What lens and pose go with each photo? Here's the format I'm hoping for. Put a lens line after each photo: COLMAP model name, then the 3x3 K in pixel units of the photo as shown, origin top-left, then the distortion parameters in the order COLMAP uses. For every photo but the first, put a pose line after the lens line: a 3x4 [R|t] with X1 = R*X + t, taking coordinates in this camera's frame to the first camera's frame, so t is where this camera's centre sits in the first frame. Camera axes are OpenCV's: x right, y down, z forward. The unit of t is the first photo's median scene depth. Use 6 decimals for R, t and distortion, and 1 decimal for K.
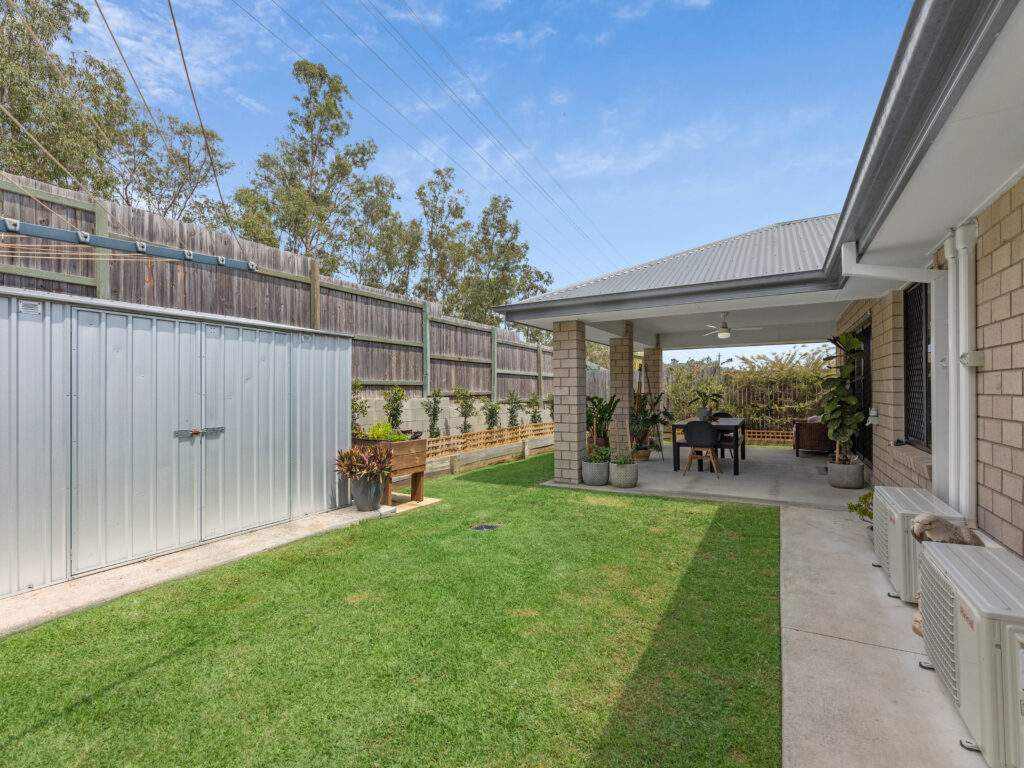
lens RADIAL K [[464.0, 0, 512.0], [0, 464.0, 384.0], [0, 0, 1]] dist [0.000844, 0.000266]
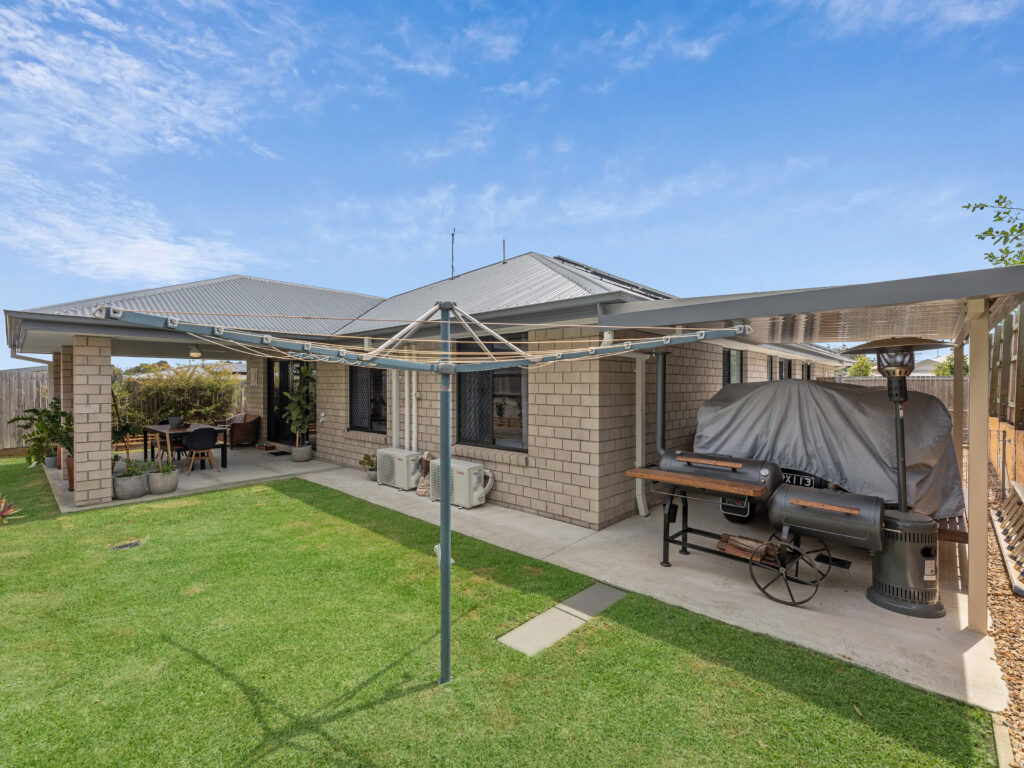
lens RADIAL K [[464.0, 0, 512.0], [0, 464.0, 384.0], [0, 0, 1]] dist [0.000844, 0.000266]
pose [[0.218549, 0.007219, 0.975799, -0.851787], [-0.016776, 0.999853, -0.003639, -0.061823], [-0.975682, -0.015575, 0.218638, -0.059842]]
